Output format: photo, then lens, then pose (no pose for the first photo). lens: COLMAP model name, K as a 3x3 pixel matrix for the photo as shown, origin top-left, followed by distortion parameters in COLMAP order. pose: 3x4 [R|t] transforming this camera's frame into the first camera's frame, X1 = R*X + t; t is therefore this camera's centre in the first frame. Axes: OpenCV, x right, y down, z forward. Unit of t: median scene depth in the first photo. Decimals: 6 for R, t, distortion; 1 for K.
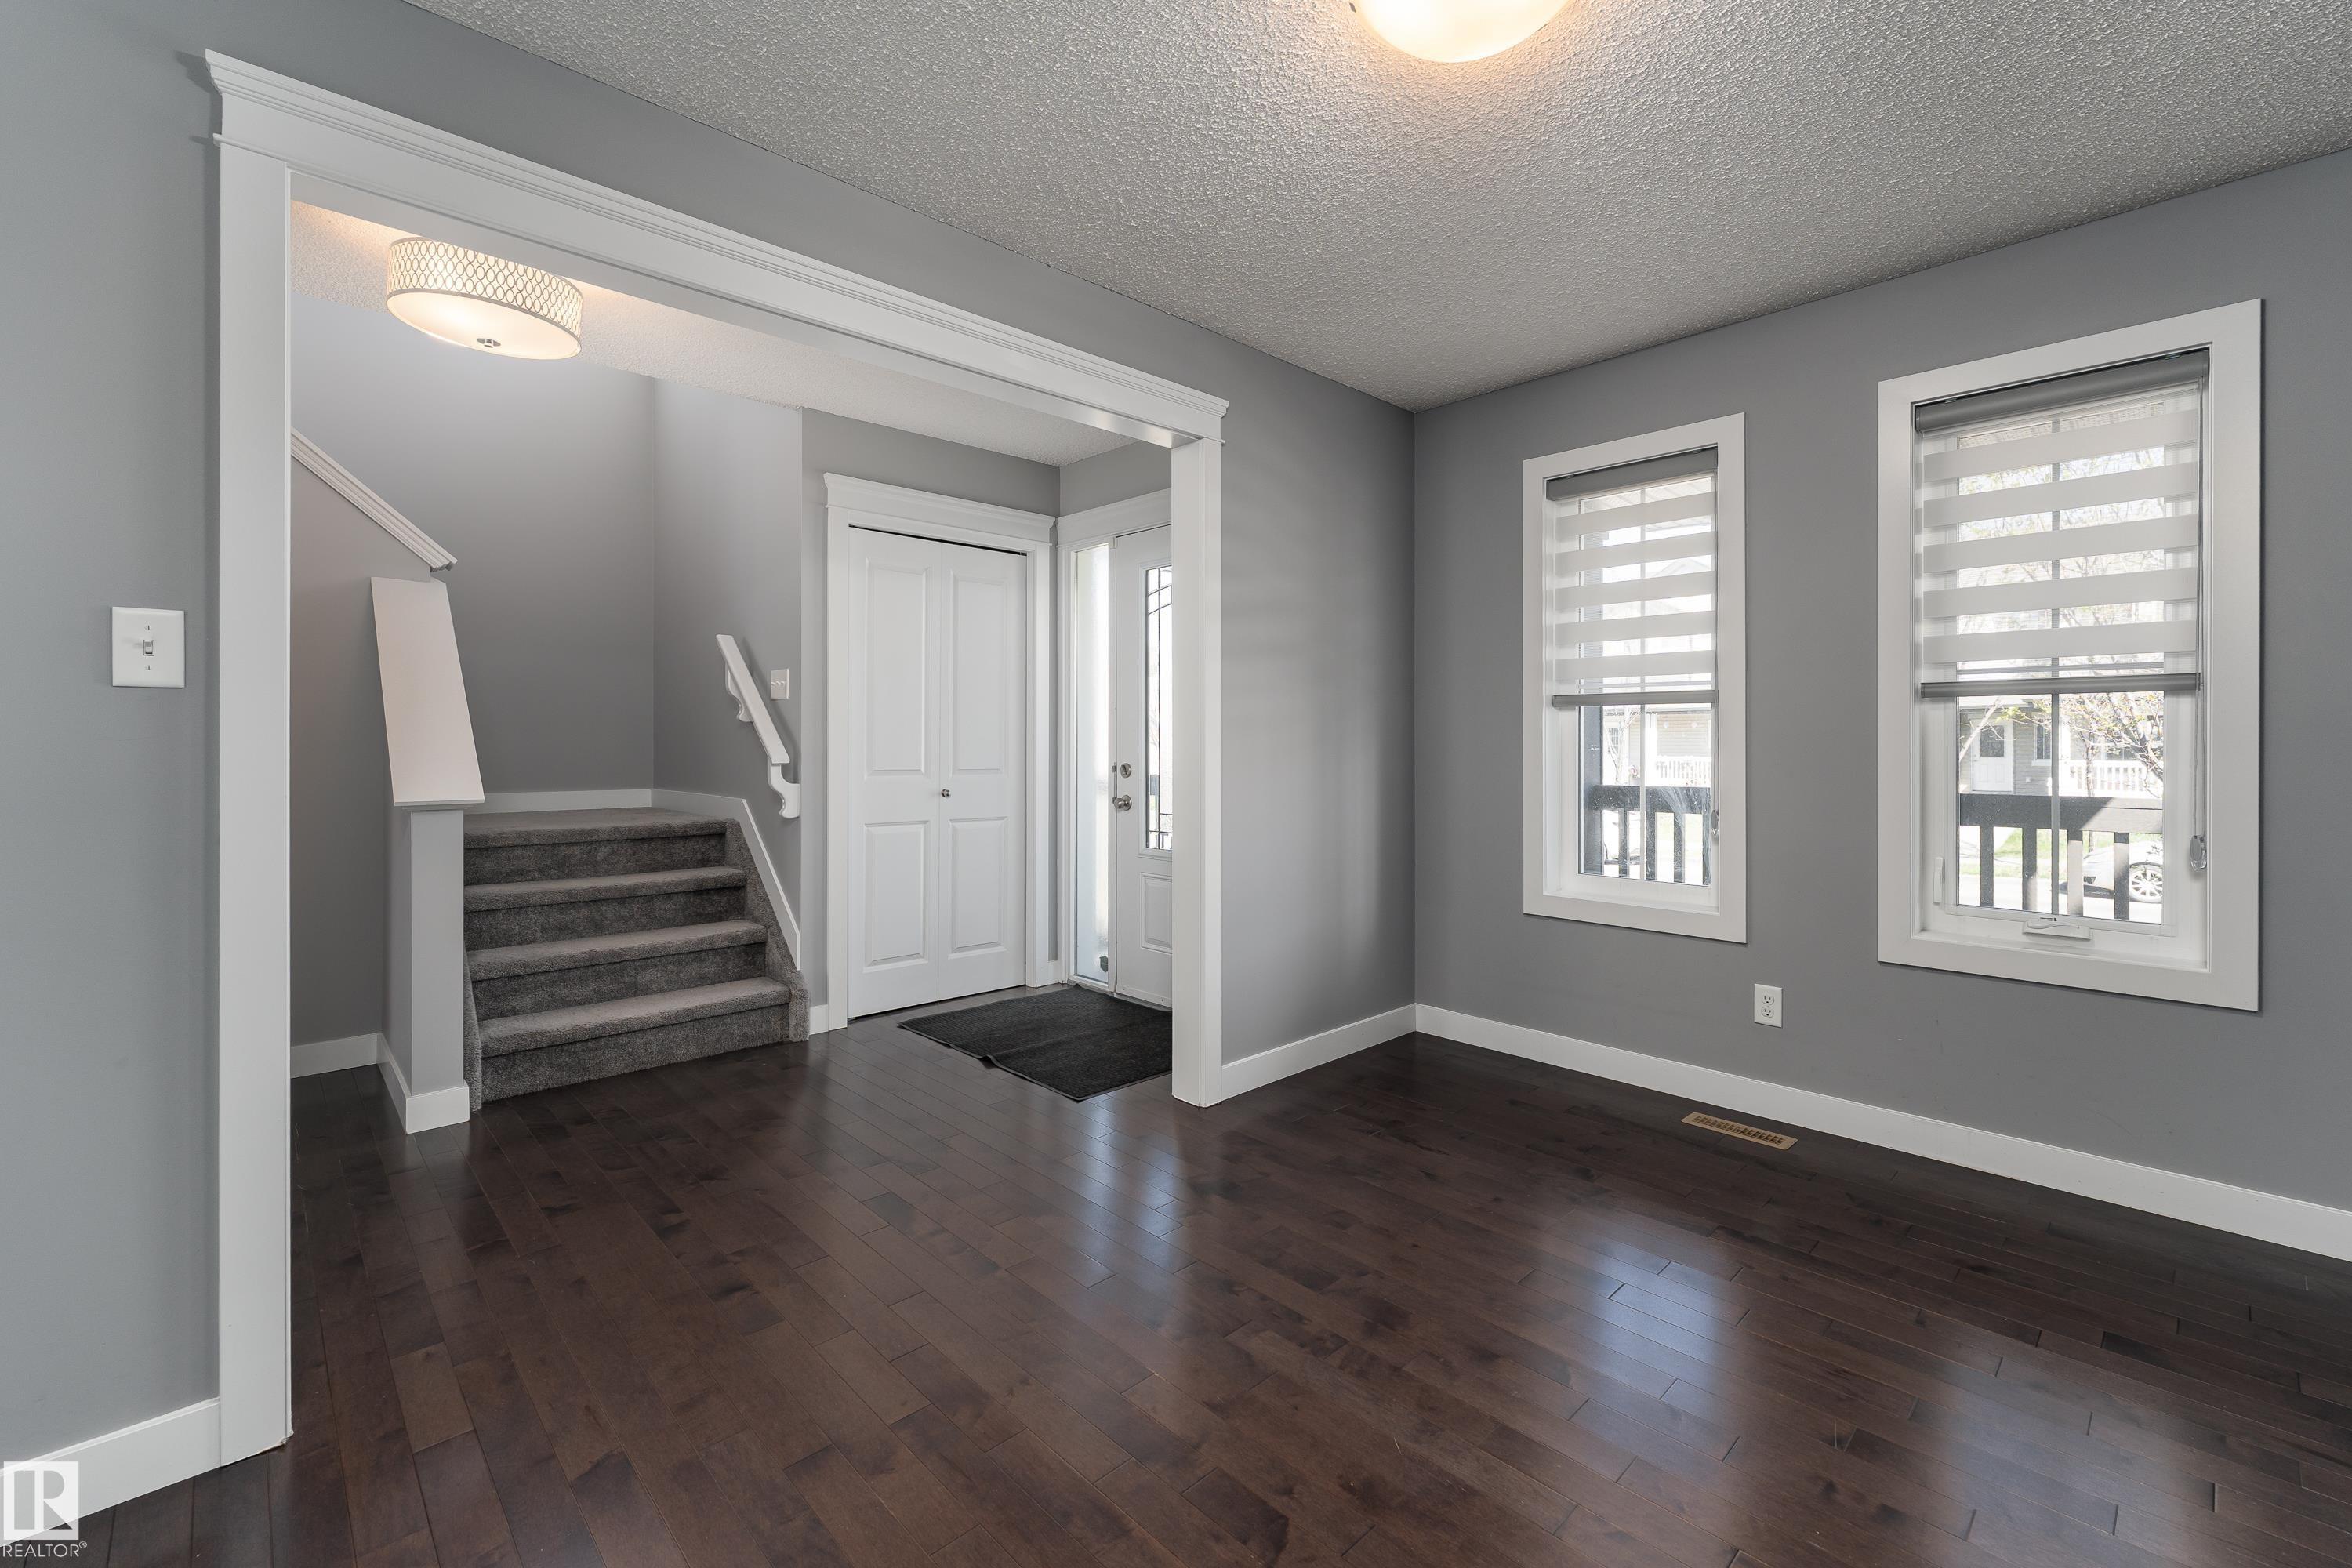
lens RADIAL K [[975.3, 0, 1167.8], [0, 975.3, 746.4], [0, 0, 1]] dist [-0.020572, 0.000008]
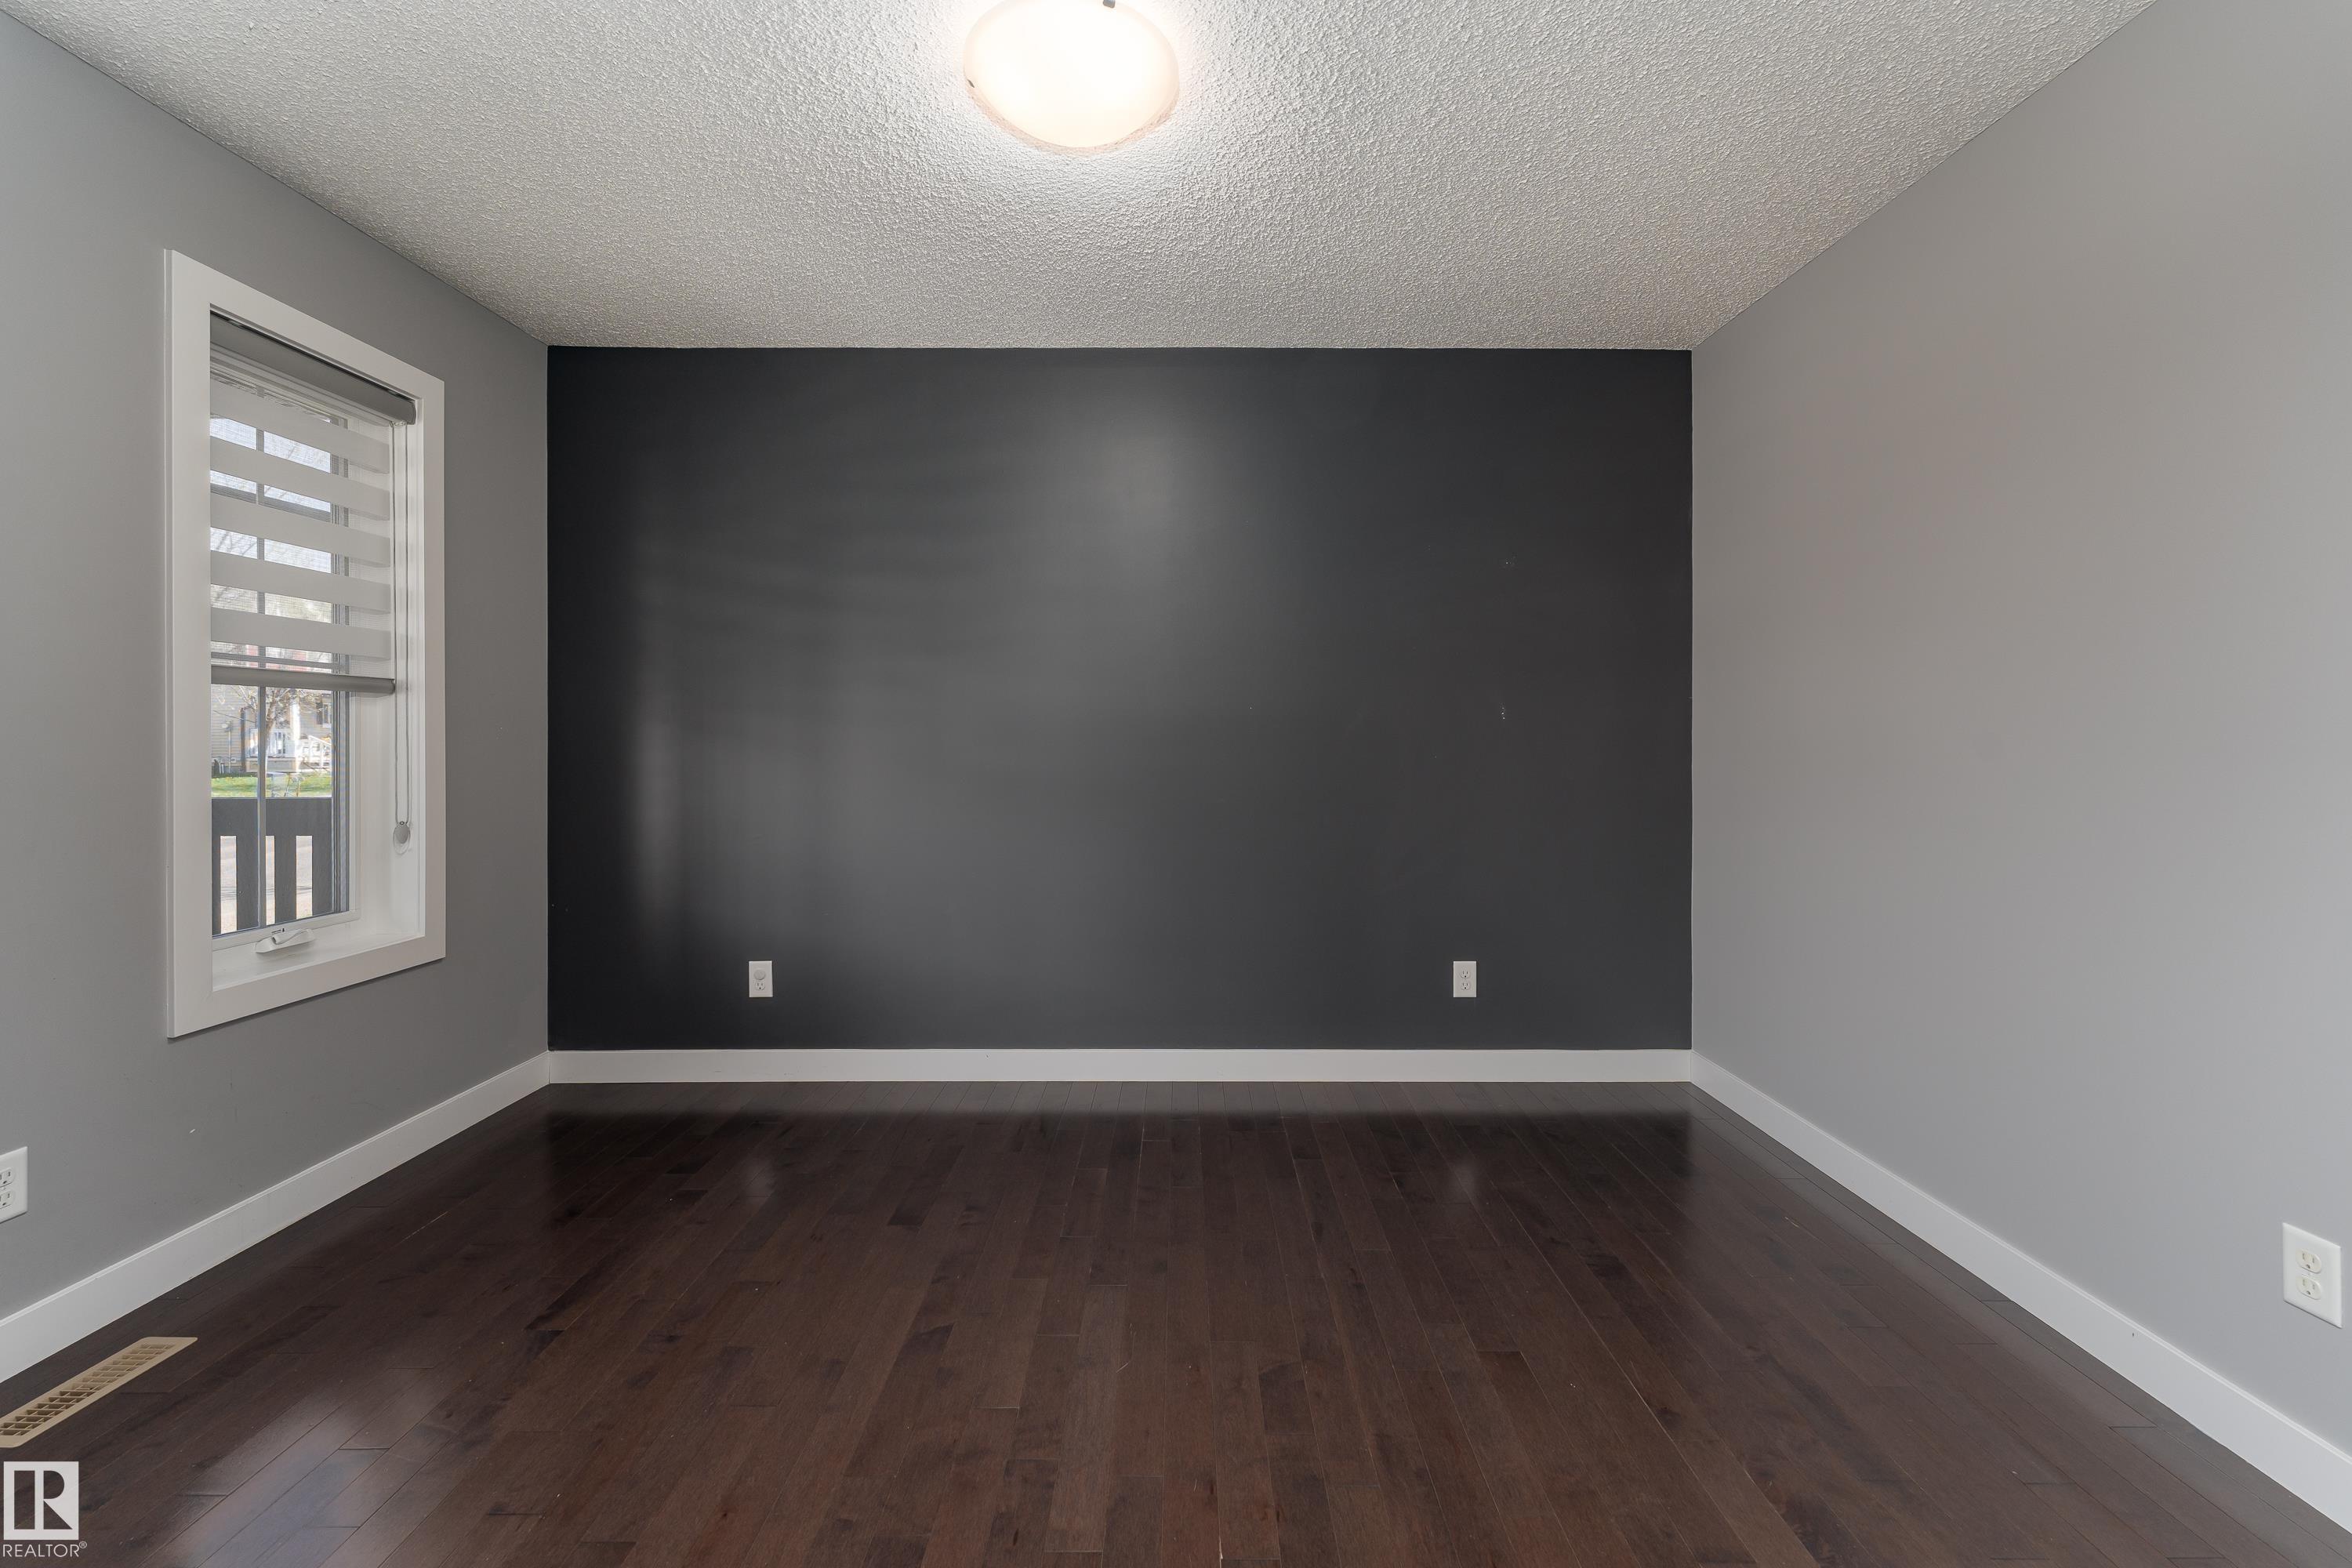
lens RADIAL K [[966.5, 0, 1181.4], [0, 966.5, 738.6], [0, 0, 1]] dist [0.001679, 0.000007]
pose [[-0.736641, -0.002124, 0.676281, -0.320270], [-0.000616, 0.999997, 0.002469, -0.007000], [-0.676284, 0.001402, -0.736640, 0.994280]]
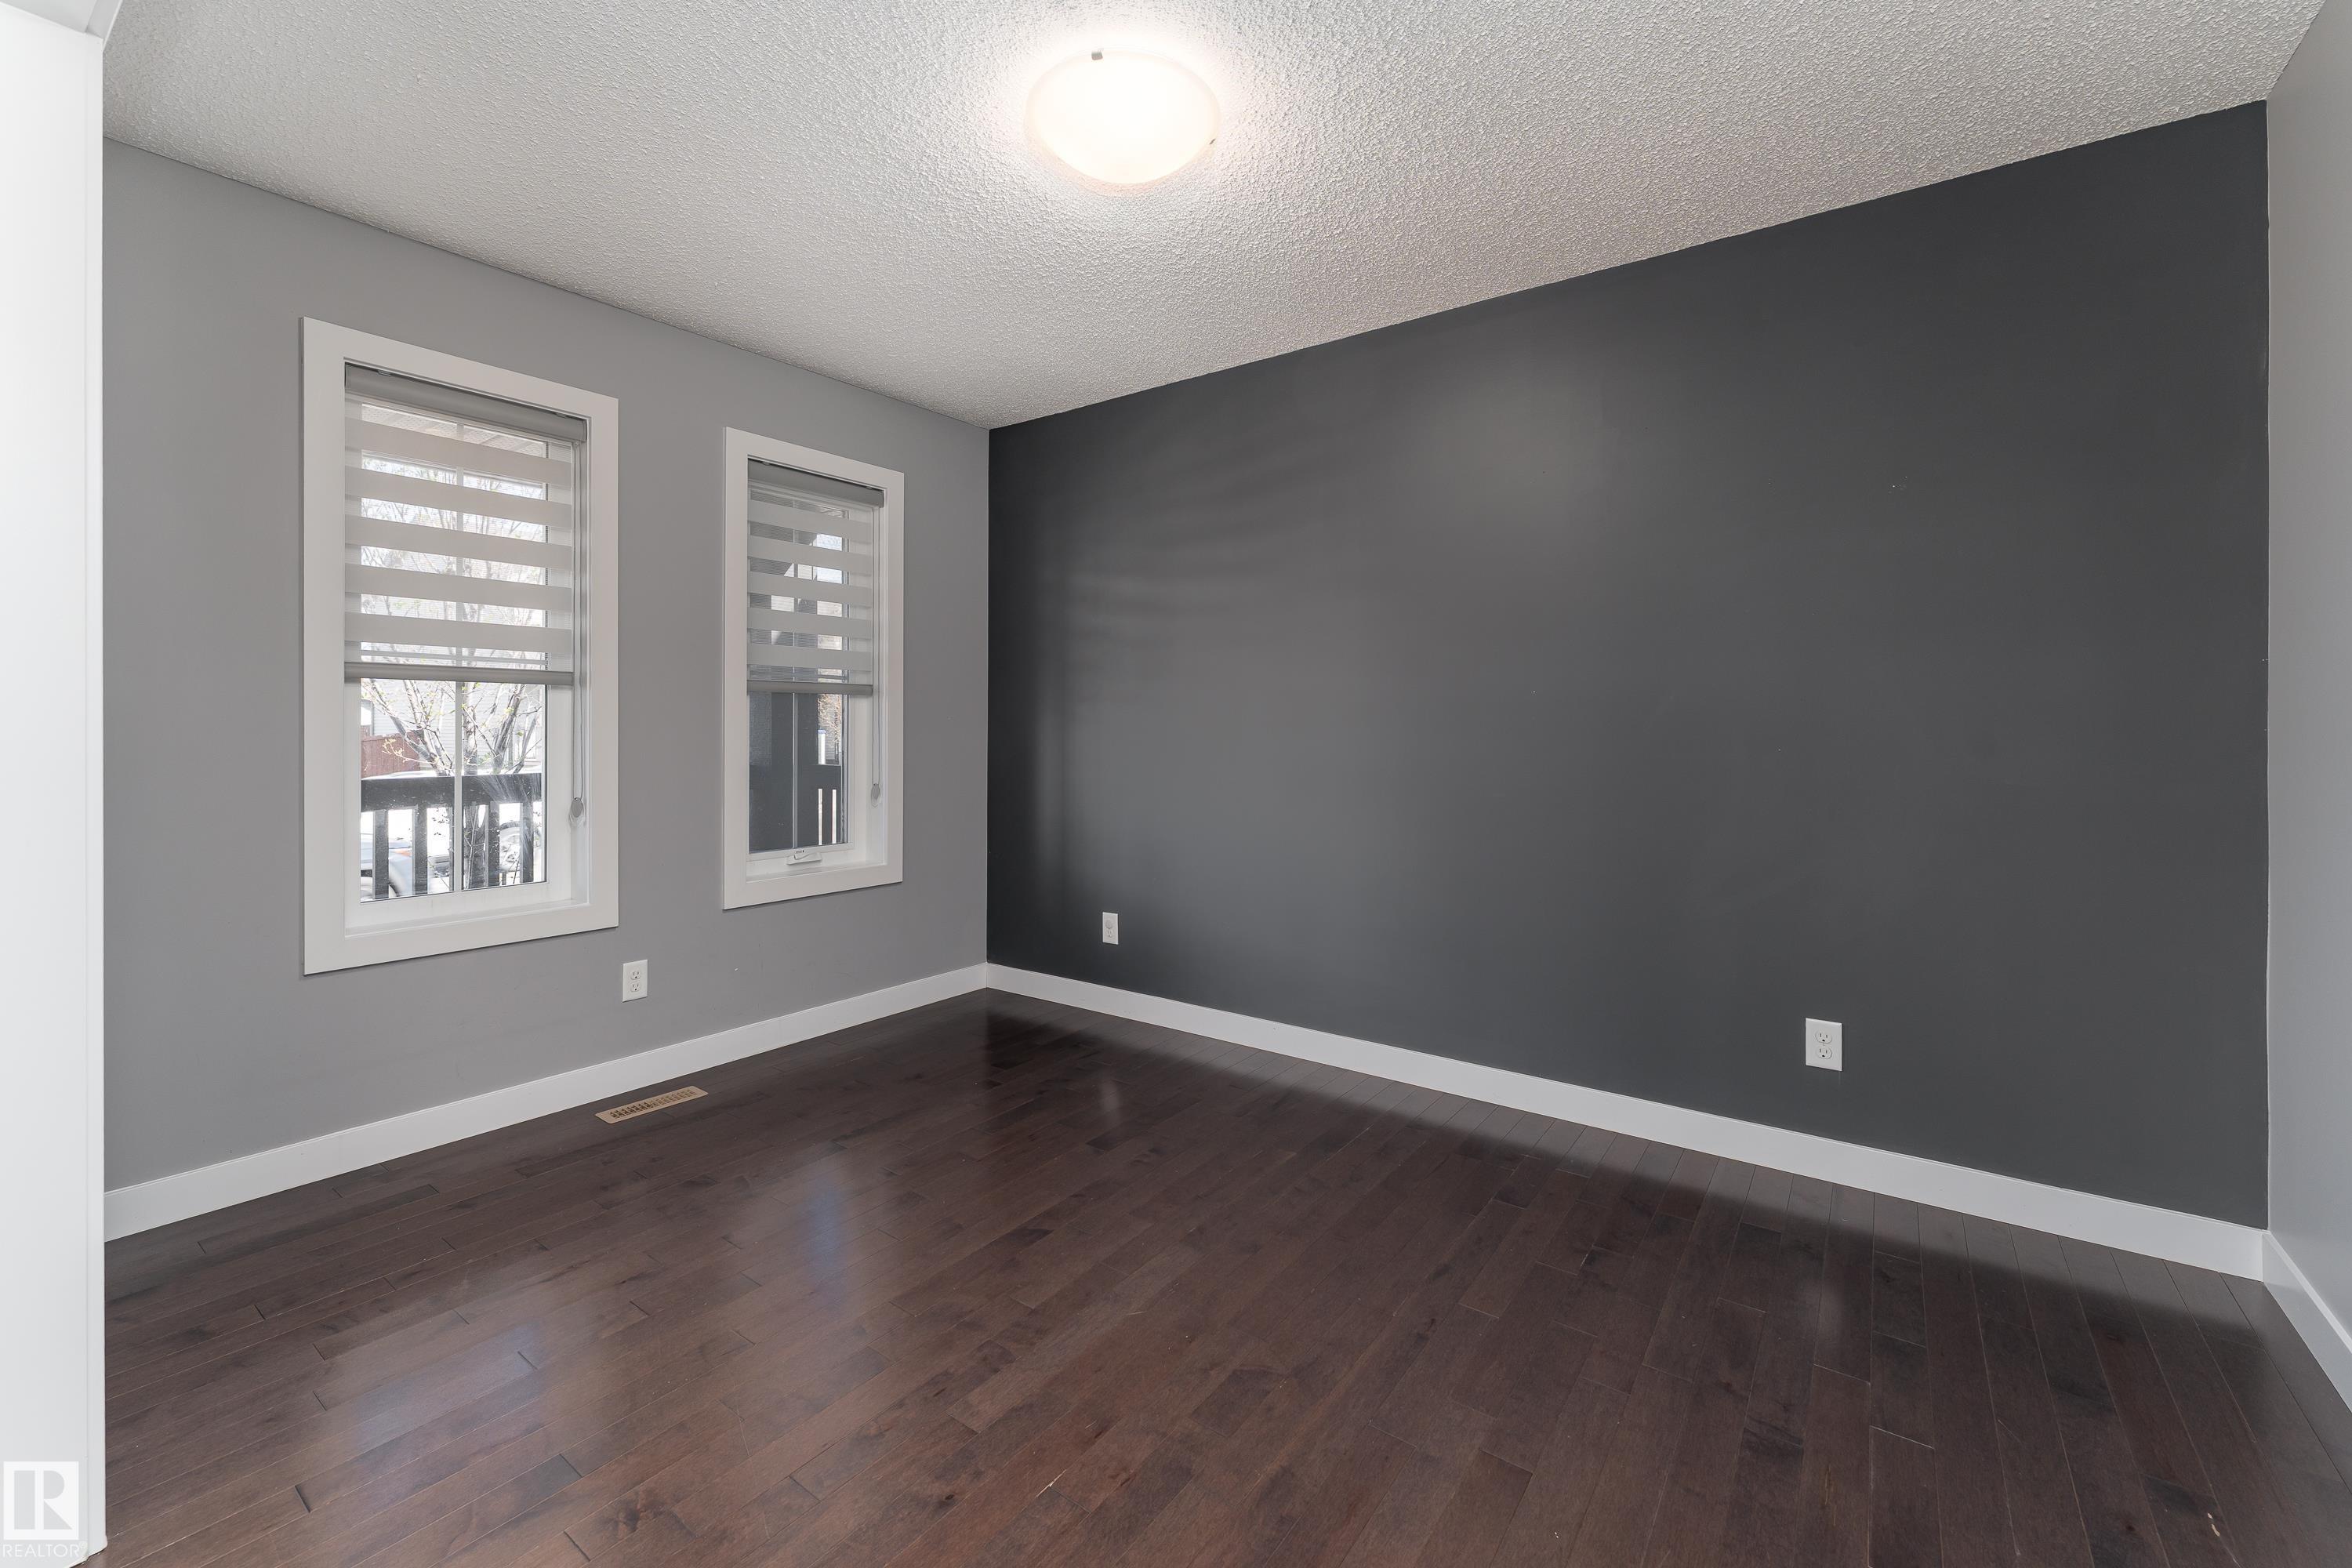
lens RADIAL K [[964.0, 0, 1180.4], [0, 964.0, 724.8], [0, 0, 1]] dist [-0.000100, 0.000013]
pose [[-0.191986, -0.000115, 0.981398, -0.533114], [0.000467, 1.000000, 0.000208, -0.006718], [-0.981398, 0.000498, -0.191986, 0.654943]]
